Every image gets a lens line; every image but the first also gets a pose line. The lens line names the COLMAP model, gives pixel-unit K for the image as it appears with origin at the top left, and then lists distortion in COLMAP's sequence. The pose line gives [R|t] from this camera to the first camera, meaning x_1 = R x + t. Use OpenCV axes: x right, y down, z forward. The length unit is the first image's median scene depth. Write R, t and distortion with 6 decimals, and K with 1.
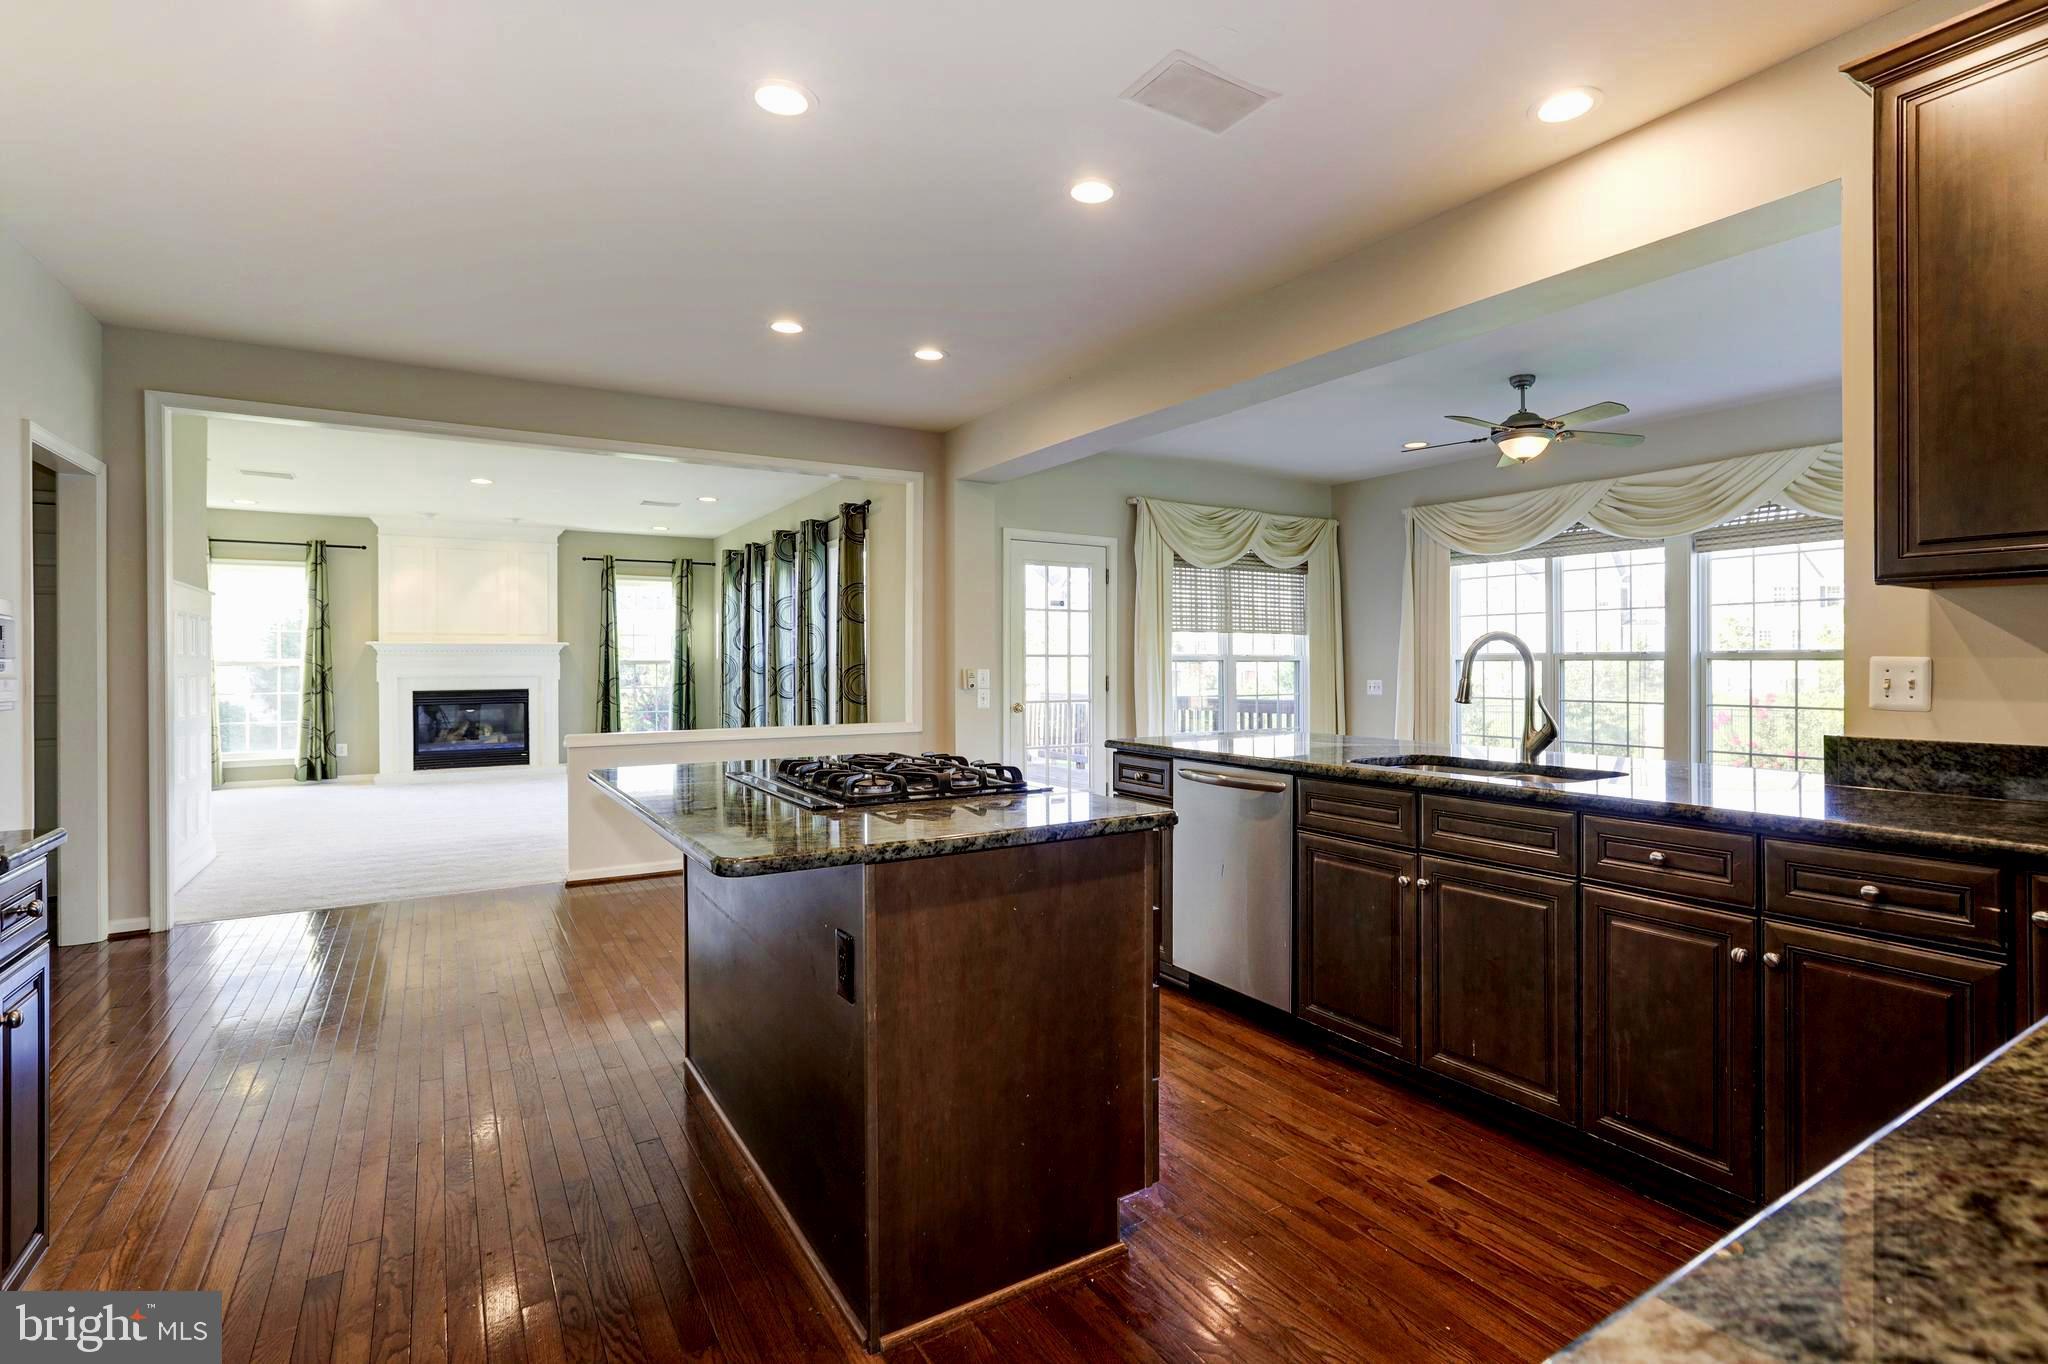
lens RADIAL K [[948.8, 0, 1039.2], [0, 948.8, 678.6], [0, 0, 1]] dist [-0.045985, 0.015319]
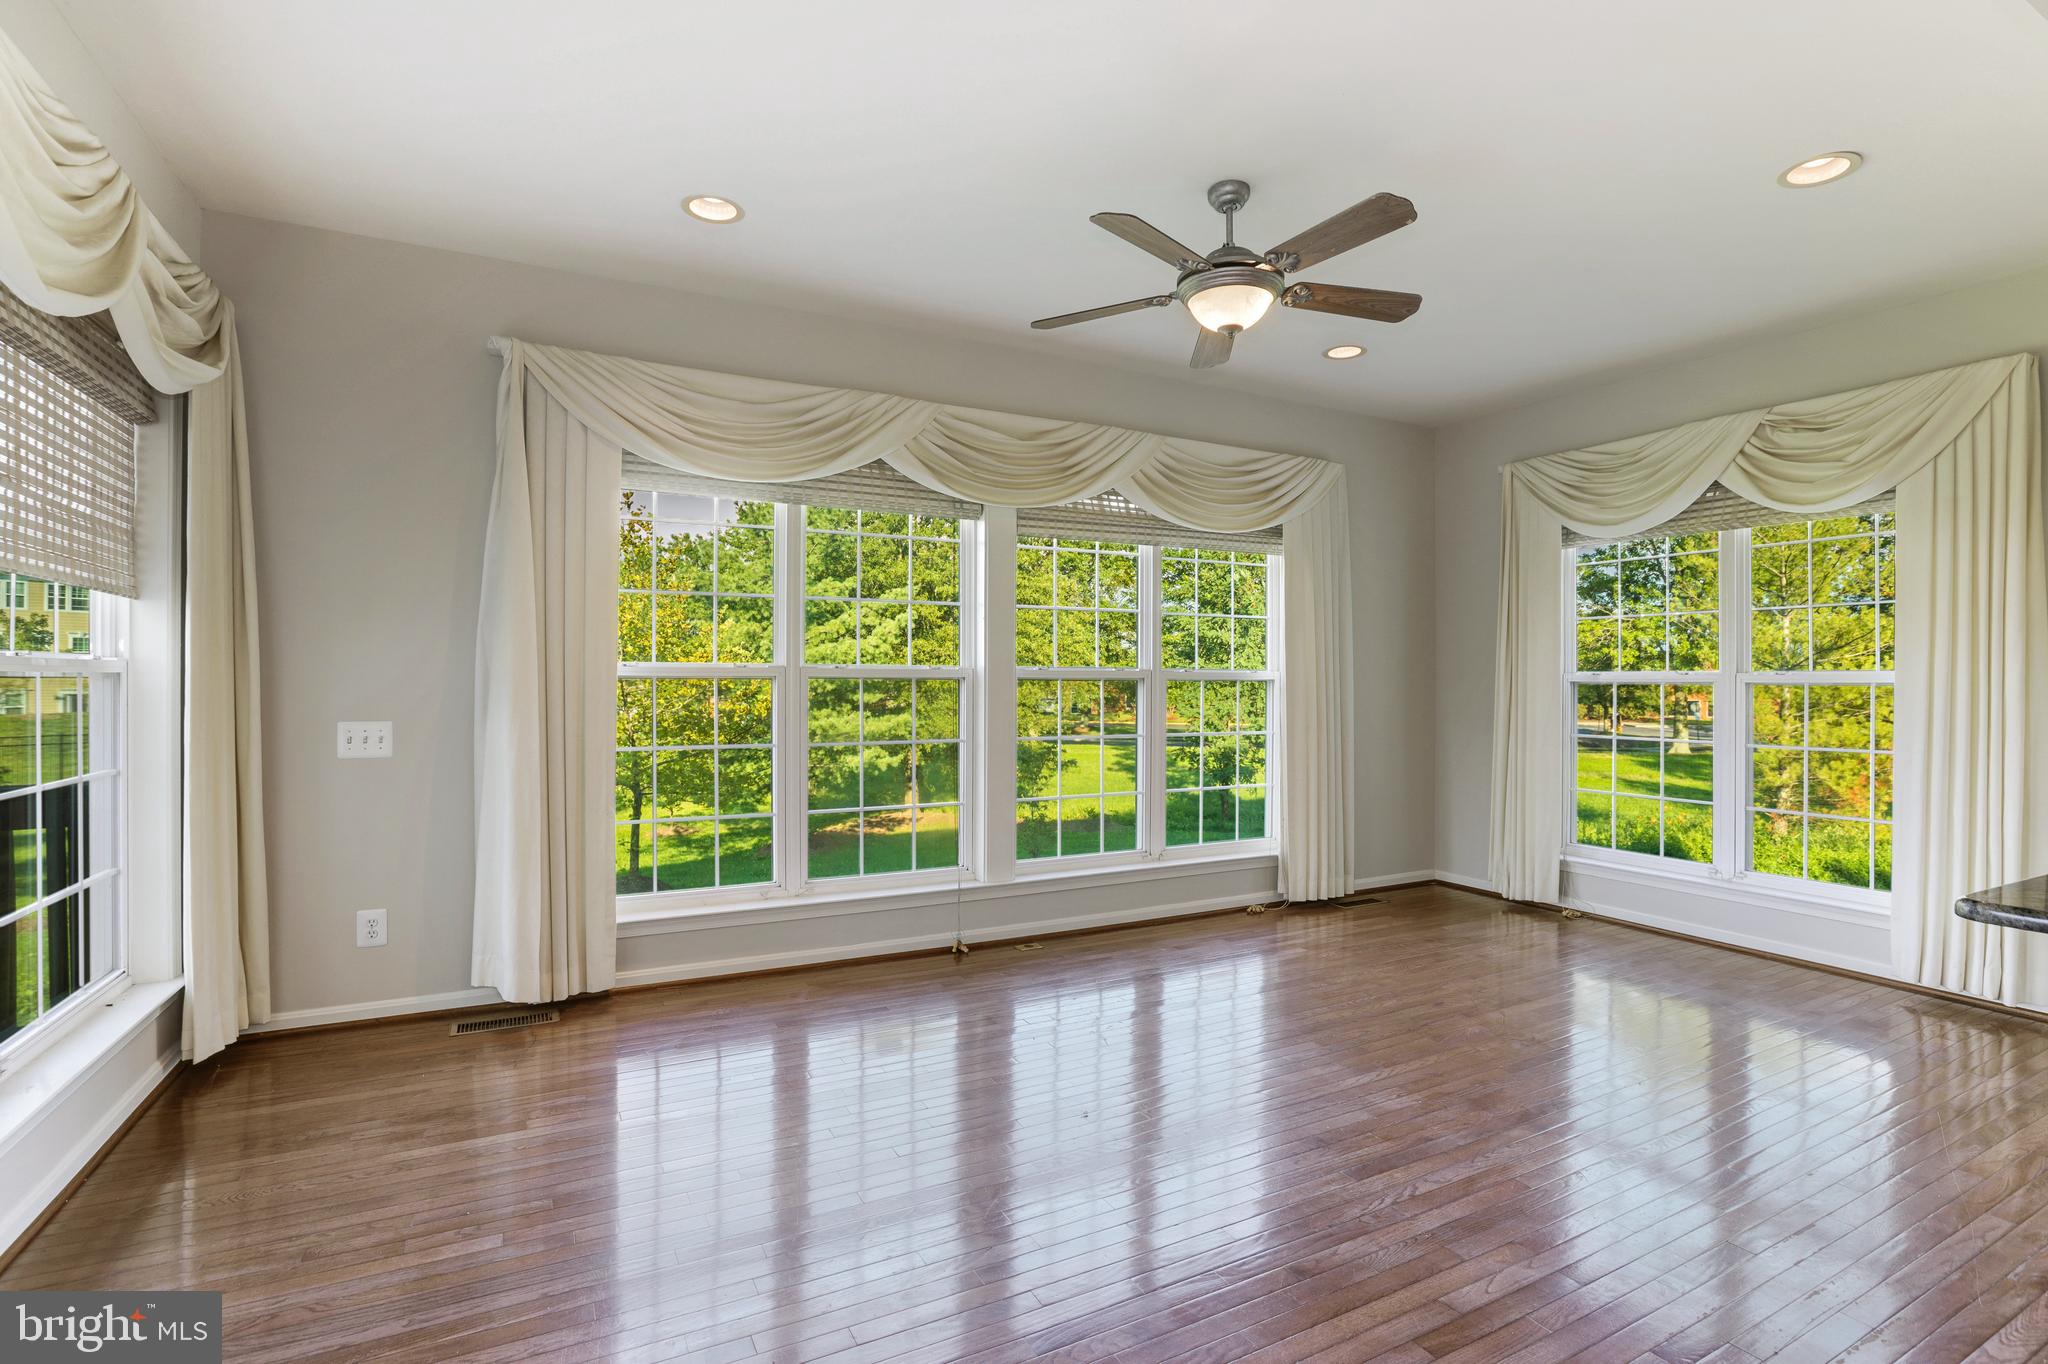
lens RADIAL K [[970.3, 0, 1064.6], [0, 970.3, 679.2], [0, 0, 1]] dist [-0.019306, 0.000532]
pose [[0.028154, 0.003597, 0.999597, -0.127321], [0.009706, 0.999945, -0.003872, -0.031513], [-0.999556, 0.009811, 0.028117, 1.771693]]
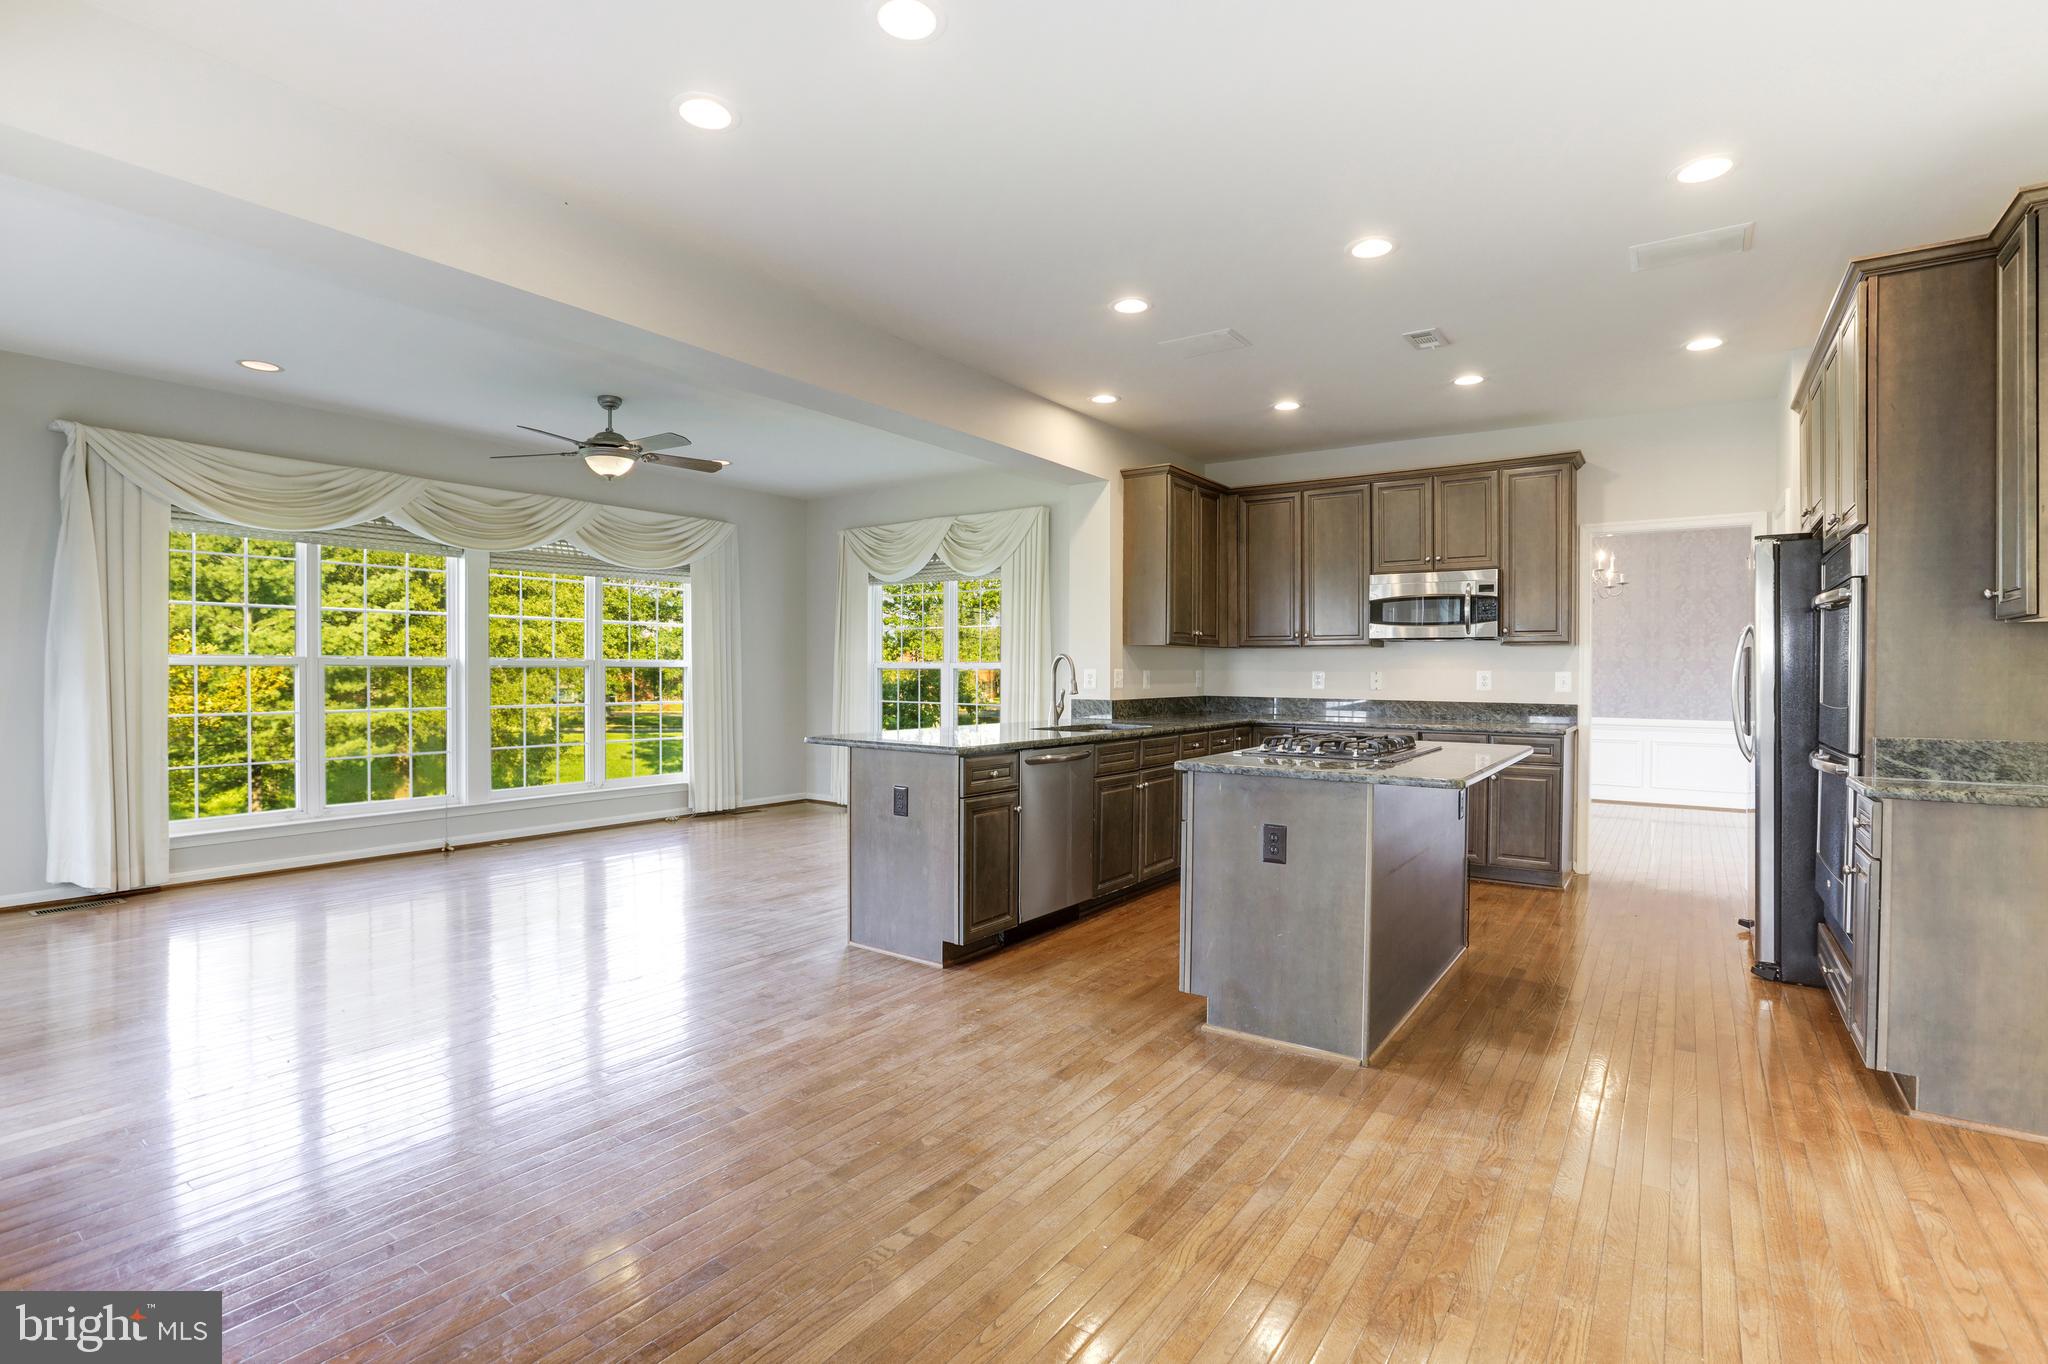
lens RADIAL K [[948.8, 0, 1039.2], [0, 948.8, 678.6], [0, 0, 1]] dist [-0.045985, 0.015319]
pose [[-0.404600, -0.006046, 0.914474, -1.058333], [0.010785, 0.999877, 0.011382, -0.021696], [-0.914430, 0.014468, -0.404485, 1.611296]]
